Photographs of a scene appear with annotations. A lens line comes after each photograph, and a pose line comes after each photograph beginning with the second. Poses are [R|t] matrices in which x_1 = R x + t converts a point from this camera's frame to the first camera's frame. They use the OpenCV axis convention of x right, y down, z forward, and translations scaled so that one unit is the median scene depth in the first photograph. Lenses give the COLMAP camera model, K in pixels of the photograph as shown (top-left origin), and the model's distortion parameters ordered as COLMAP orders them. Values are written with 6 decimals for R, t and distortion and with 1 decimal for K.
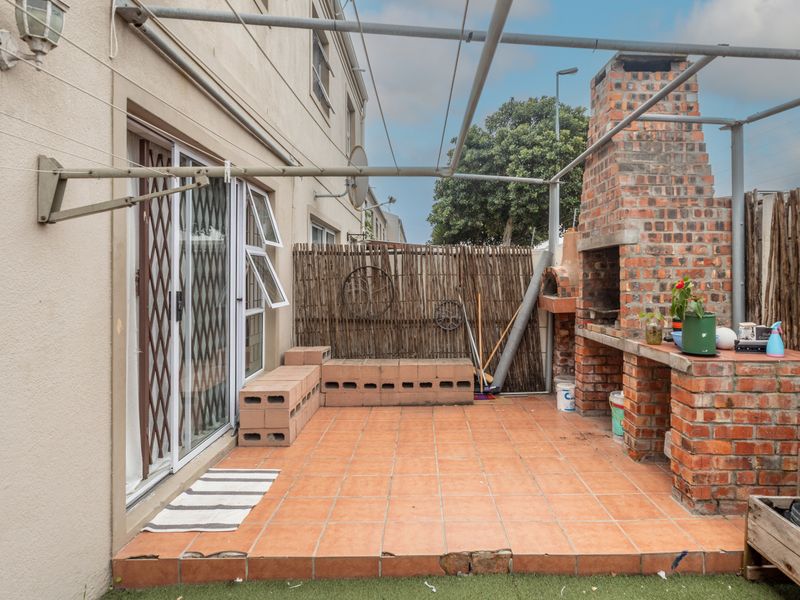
lens RADIAL K [[451.7, 0, 448.4], [0, 451.7, 281.2], [0, 0, 1]] dist [-0.003413, -0.000868]
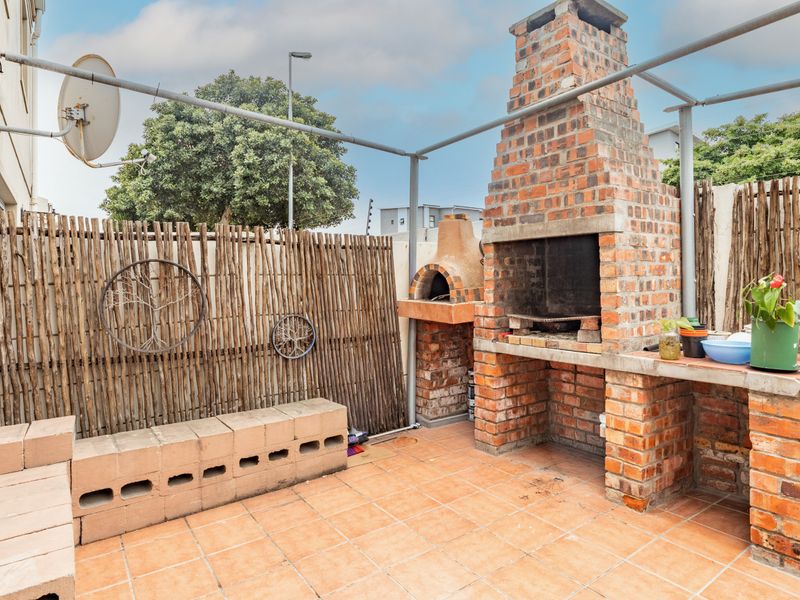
lens RADIAL K [[465.6, 0, 414.5], [0, 465.6, 274.1], [0, 0, 1]] dist [0.000983, 0.002139]
pose [[0.840485, -0.003639, 0.541823, -0.220214], [0.014762, 0.999760, -0.016185, -0.001157], [-0.541634, 0.021602, 0.840337, 0.341452]]
